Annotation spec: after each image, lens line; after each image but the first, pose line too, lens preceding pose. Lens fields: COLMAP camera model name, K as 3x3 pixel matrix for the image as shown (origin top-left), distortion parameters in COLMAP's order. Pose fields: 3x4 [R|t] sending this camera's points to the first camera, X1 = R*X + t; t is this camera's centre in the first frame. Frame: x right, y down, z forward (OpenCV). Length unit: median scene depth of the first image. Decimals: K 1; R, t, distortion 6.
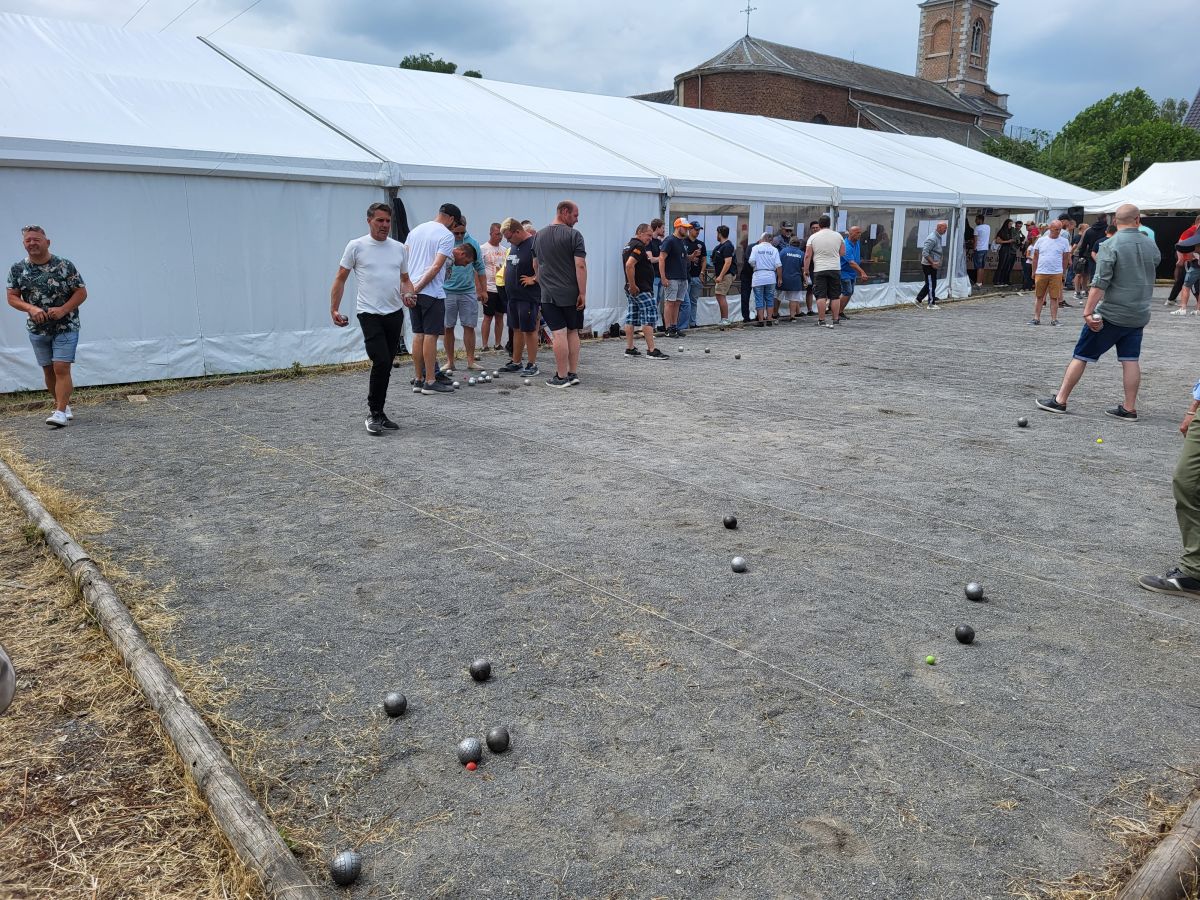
lens RADIAL K [[910.9, 0, 600.0], [0, 910.9, 450.0], [0, 0, 1]] dist [0.038425, 0.000583]
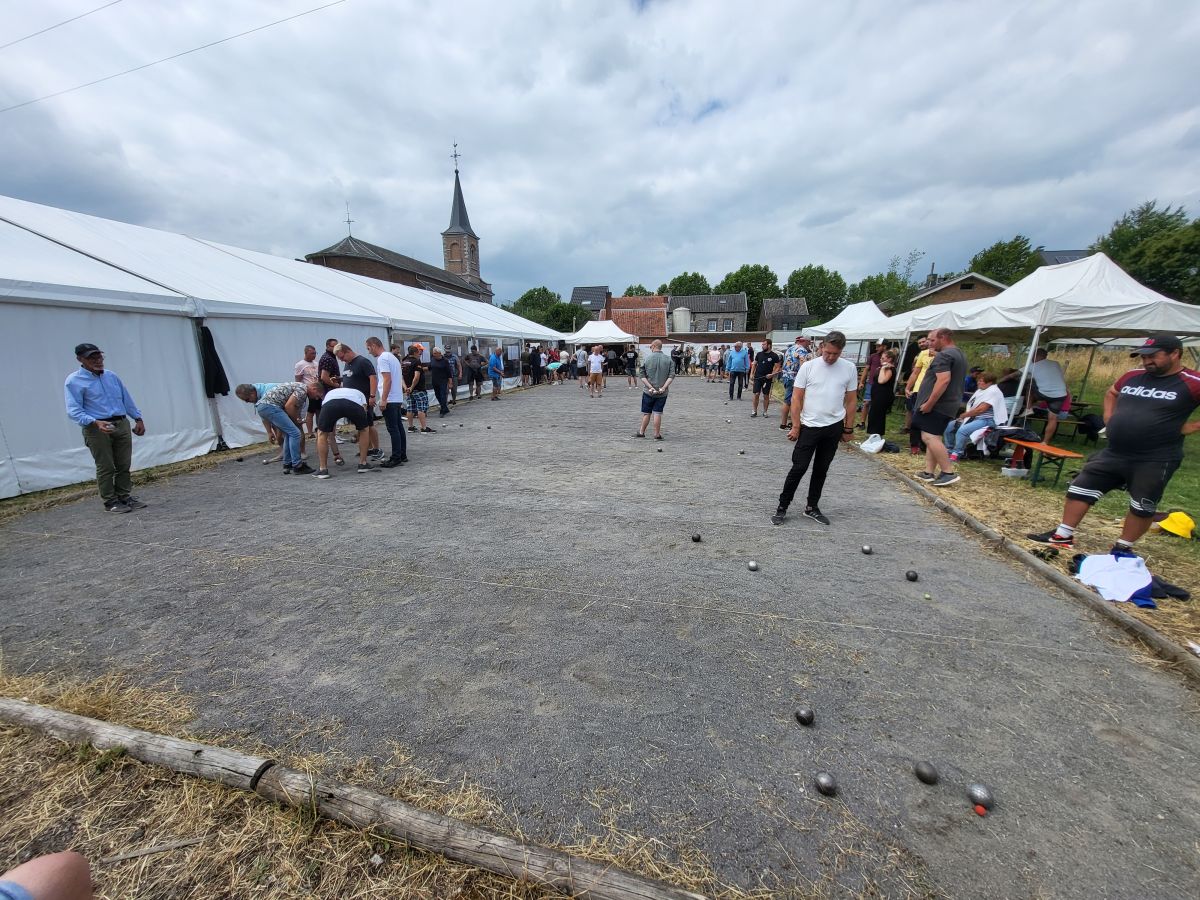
lens RADIAL K [[490.2, 0, 600.0], [0, 490.2, 450.0], [0, 0, 1]] dist [0.001827, -0.000341]
pose [[0.813045, -0.117504, 0.570220, -0.185283], [0.136749, 0.990564, 0.009142, -0.041408], [-0.565913, 0.070544, 0.821441, 0.159352]]
